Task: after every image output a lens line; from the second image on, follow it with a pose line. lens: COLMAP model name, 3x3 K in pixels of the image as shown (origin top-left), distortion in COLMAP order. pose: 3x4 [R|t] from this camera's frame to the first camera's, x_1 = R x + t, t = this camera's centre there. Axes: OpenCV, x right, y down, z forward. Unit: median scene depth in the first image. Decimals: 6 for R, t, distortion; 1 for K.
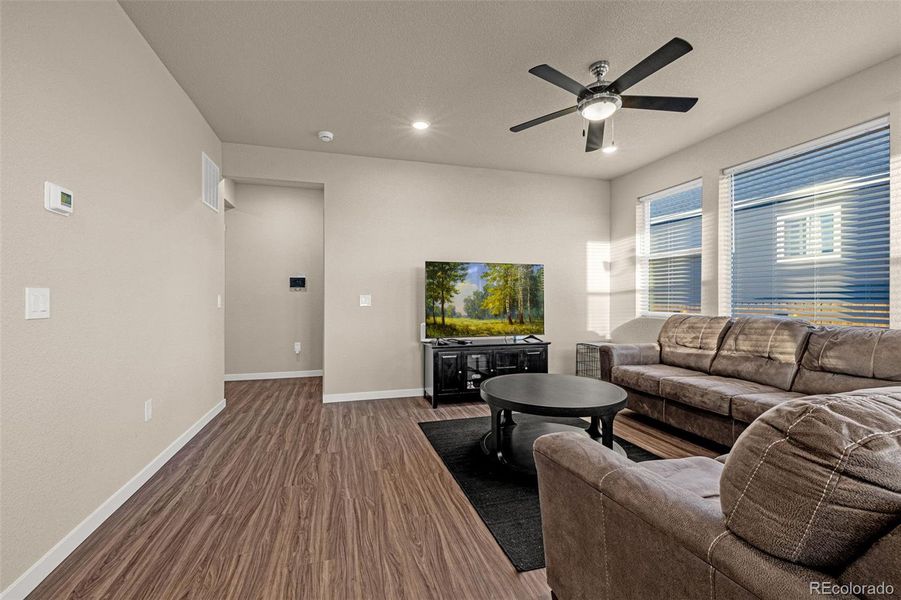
lens RADIAL K [[383.4, 0, 447.3], [0, 383.4, 300.4], [0, 0, 1]] dist [0.008733, 0.000056]
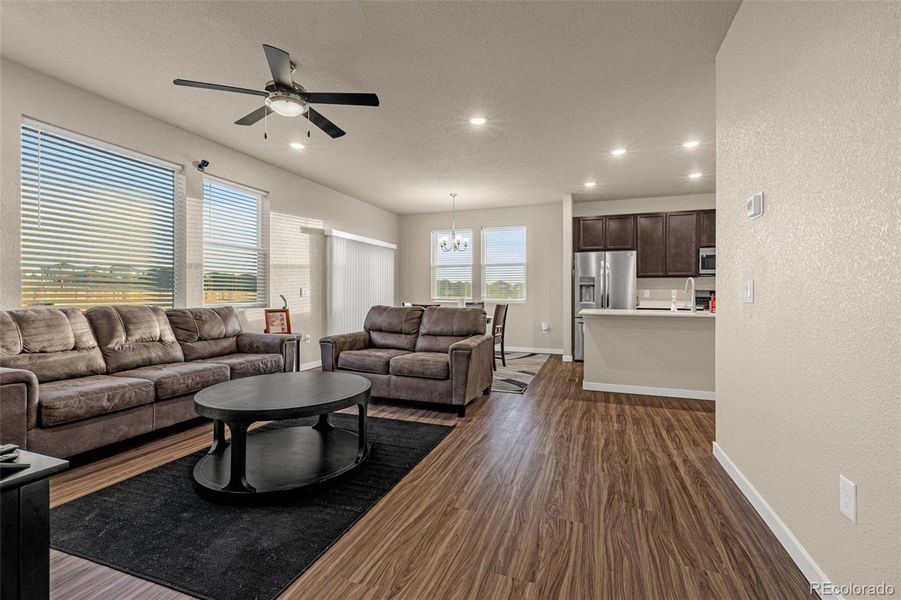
lens RADIAL K [[405.3, 0, 450.6], [0, 405.3, 295.7], [0, 0, 1]] dist [0.001006, 0.000120]
pose [[-0.808804, -0.005151, 0.588056, -0.717258], [-0.002183, 0.999981, 0.005757, 0.011797], [-0.588074, 0.003373, -0.808800, 1.896217]]
